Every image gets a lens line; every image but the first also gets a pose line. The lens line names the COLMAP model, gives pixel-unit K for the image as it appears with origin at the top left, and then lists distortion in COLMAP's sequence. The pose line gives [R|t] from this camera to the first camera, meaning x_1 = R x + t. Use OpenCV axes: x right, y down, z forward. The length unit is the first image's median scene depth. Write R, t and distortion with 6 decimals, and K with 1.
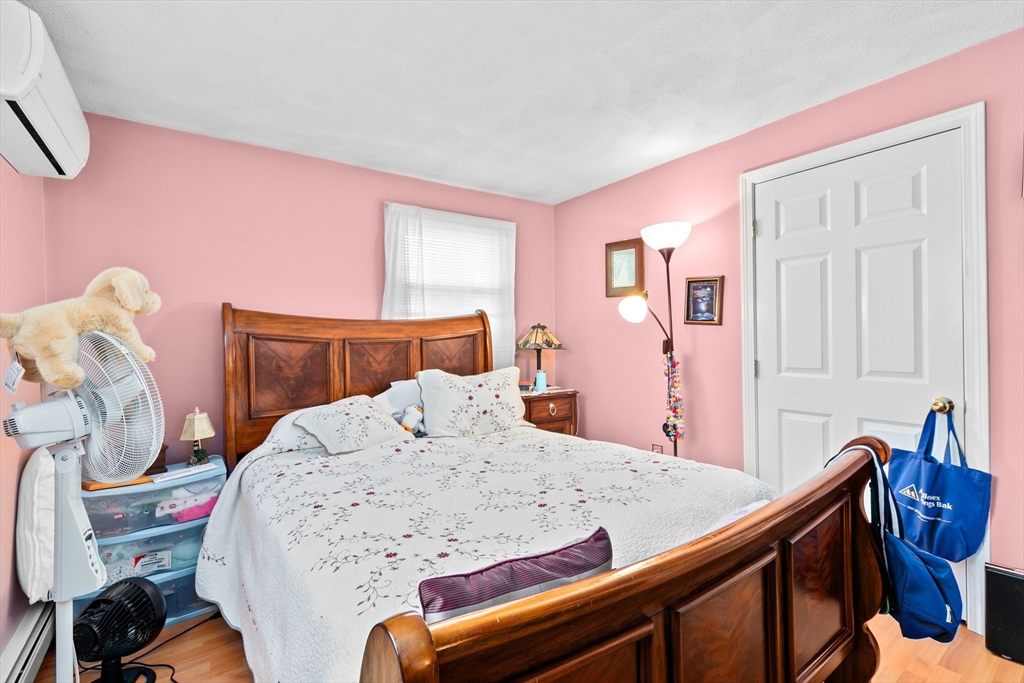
lens RADIAL K [[458.8, 0, 507.9], [0, 458.8, 337.8], [0, 0, 1]] dist [0.007828, -0.001291]
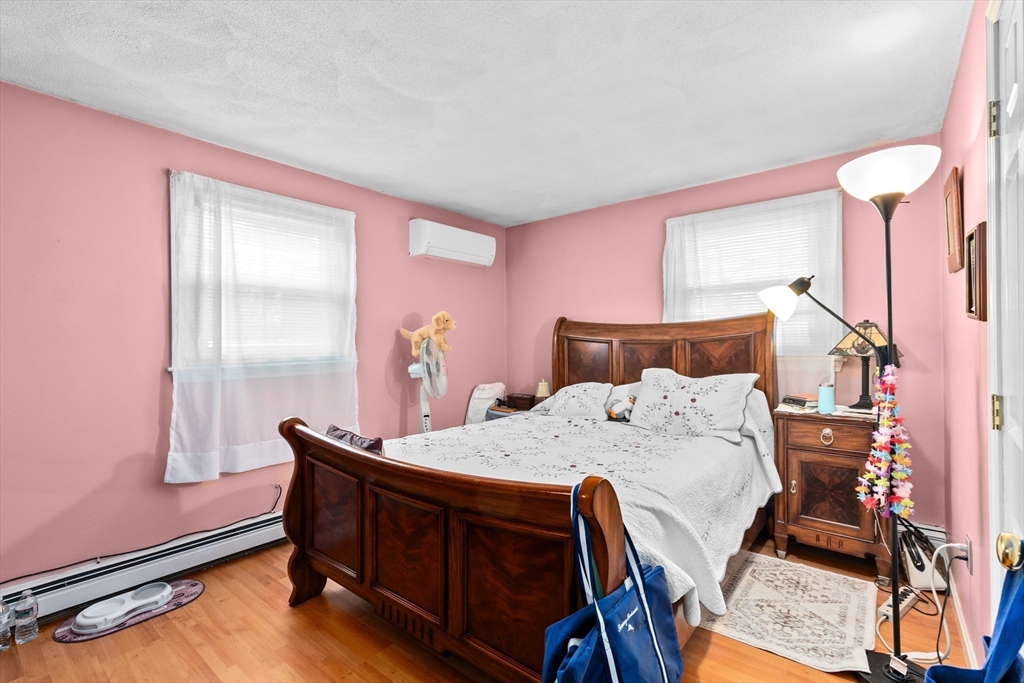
lens RADIAL K [[458.8, 0, 504.5], [0, 458.8, 339.1], [0, 0, 1]] dist [0.007828, -0.001291]
pose [[0.250070, 0.010071, -0.968175, 0.782607], [0.004814, 0.999921, 0.011645, -0.015764], [0.968216, -0.007573, 0.250002, 0.346805]]
